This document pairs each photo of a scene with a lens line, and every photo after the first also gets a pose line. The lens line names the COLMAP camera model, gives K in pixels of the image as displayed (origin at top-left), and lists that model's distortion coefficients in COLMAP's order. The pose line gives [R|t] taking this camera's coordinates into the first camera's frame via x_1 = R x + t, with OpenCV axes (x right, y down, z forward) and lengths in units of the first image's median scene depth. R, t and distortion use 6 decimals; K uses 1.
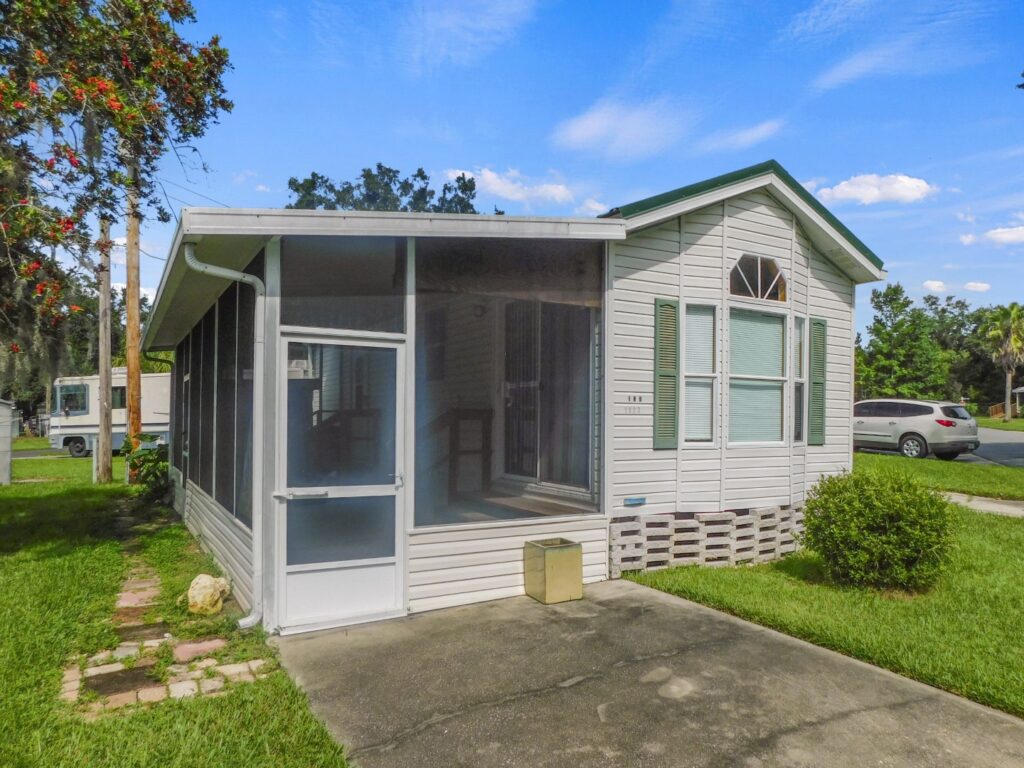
lens RADIAL K [[692.9, 0, 510.5], [0, 692.9, 405.4], [0, 0, 1]] dist [-0.071456, 0.060969]
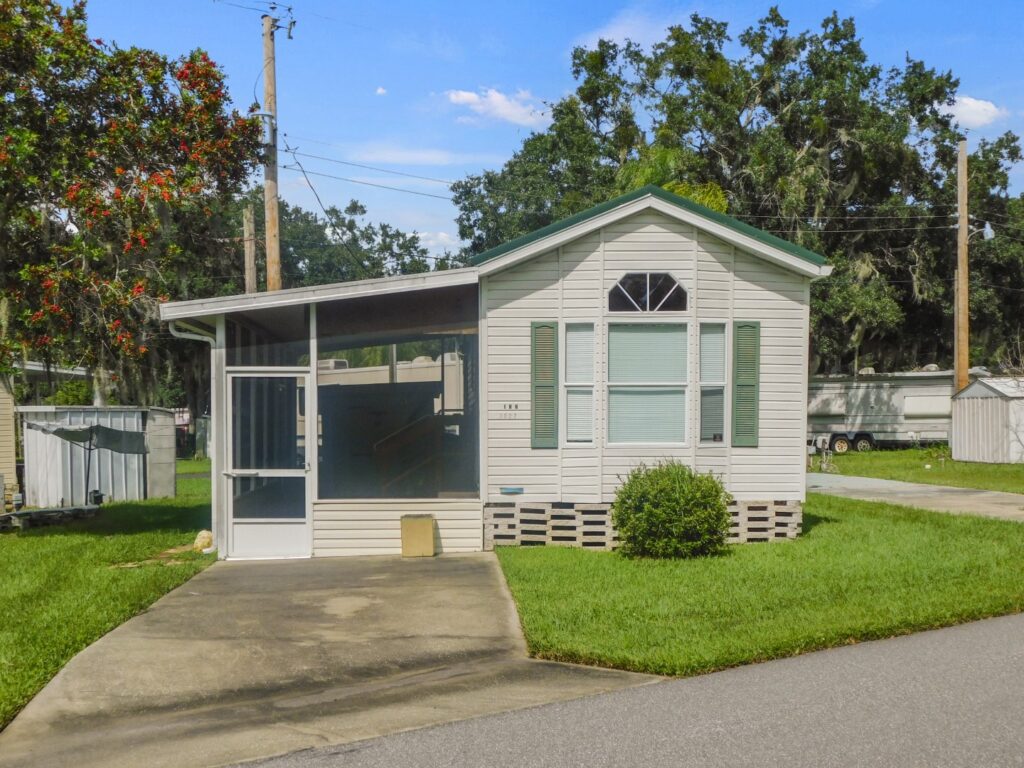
lens RADIAL K [[1388.1, 0, 513.7], [0, 1388.1, 446.8], [0, 0, 1]] dist [0.004766, -0.001281]
pose [[0.893118, -0.002579, -0.449816, 1.262428], [0.017719, 0.999409, 0.029450, -0.010391], [0.449474, -0.034273, 0.892636, -1.163905]]
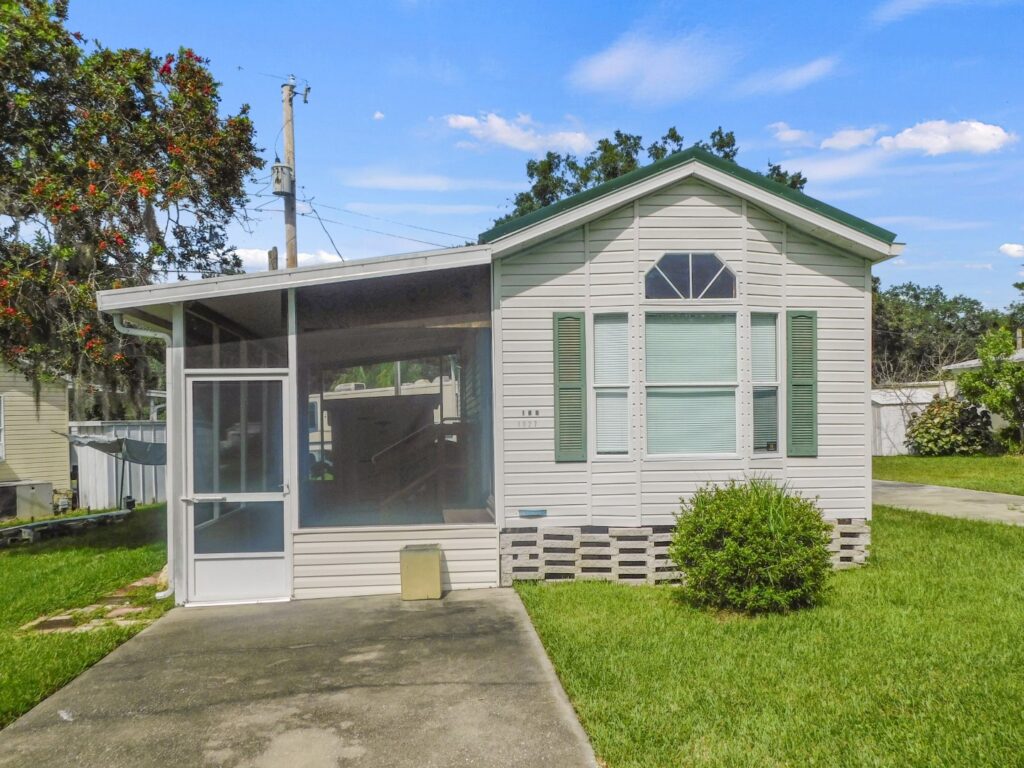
lens RADIAL K [[854.8, 0, 510.3], [0, 854.8, 414.8], [0, 0, 1]] dist [0.003231, 0.011684]
pose [[0.909215, -0.028905, -0.415323, 0.666859], [0.030659, 0.999527, -0.002444, -0.004598], [0.415198, -0.010511, 0.909671, -0.162190]]
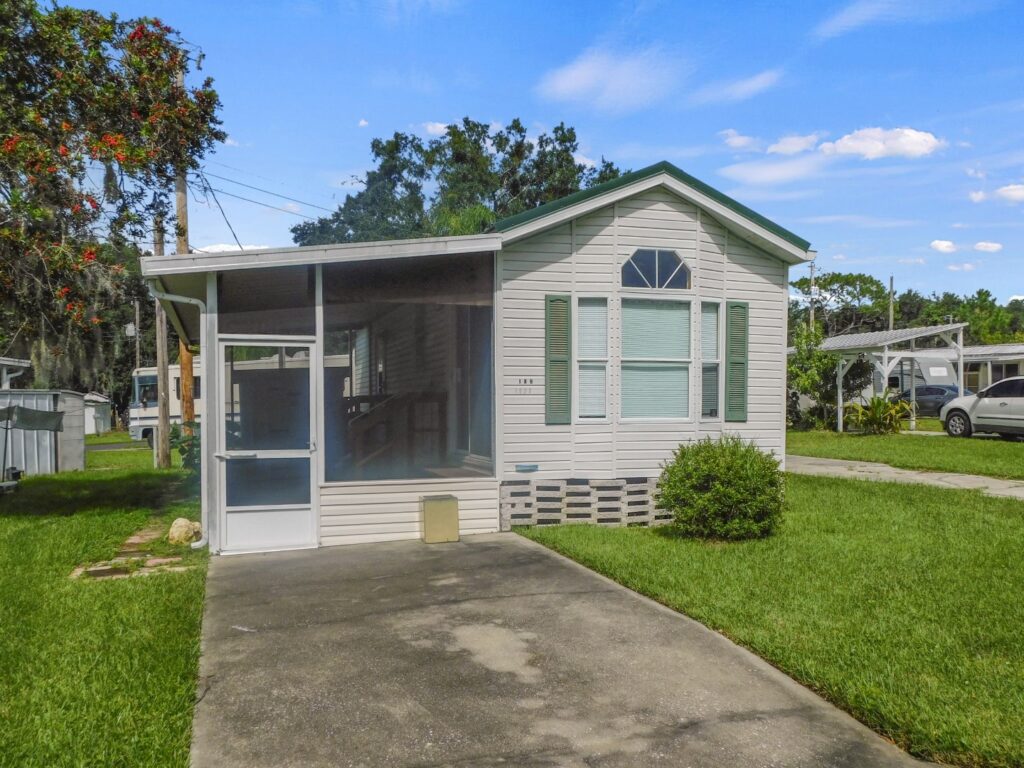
lens RADIAL K [[855.0, 0, 509.1], [0, 855.0, 411.4], [0, 0, 1]] dist [0.002784, 0.009275]
pose [[0.979824, -0.011539, -0.199527, 0.435950], [0.016256, 0.999625, 0.022022, 0.008855], [0.199198, -0.024822, 0.979645, -0.433511]]
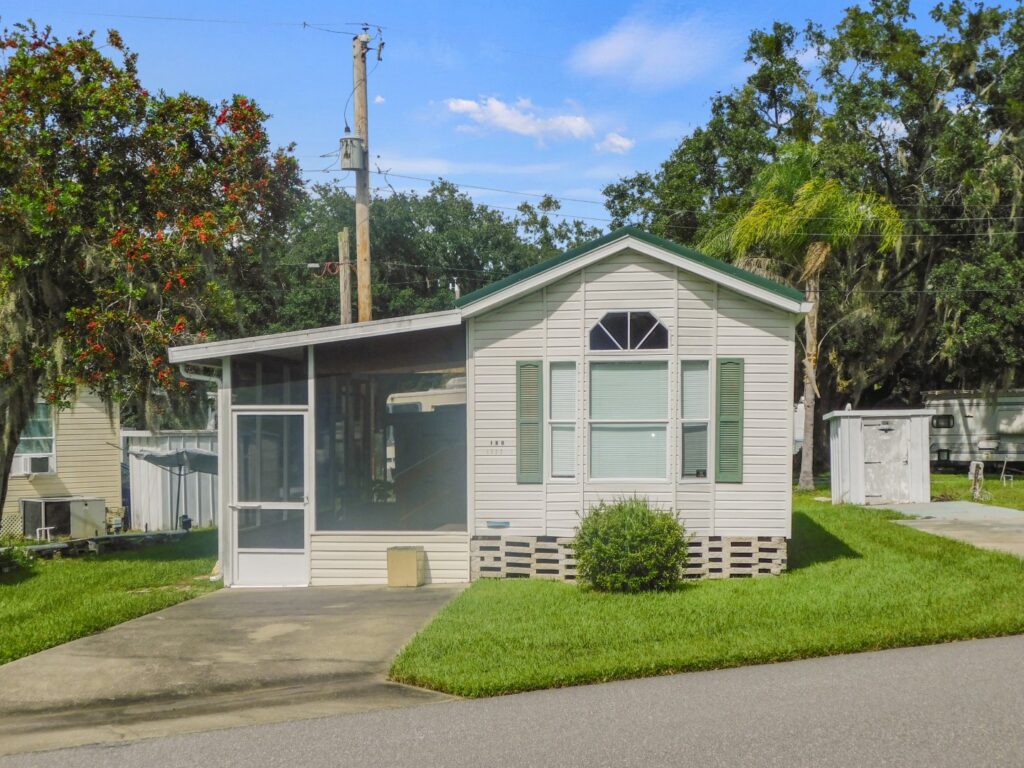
lens RADIAL K [[1565.1, 0, 515.4], [0, 1565.1, 460.3], [0, 0, 1]] dist [0.017061, 0.022283]
pose [[0.805979, -0.000159, -0.591944, 1.859523], [0.020212, 0.999424, 0.027252, -0.053701], [0.591599, -0.033929, 0.805518, -1.253552]]
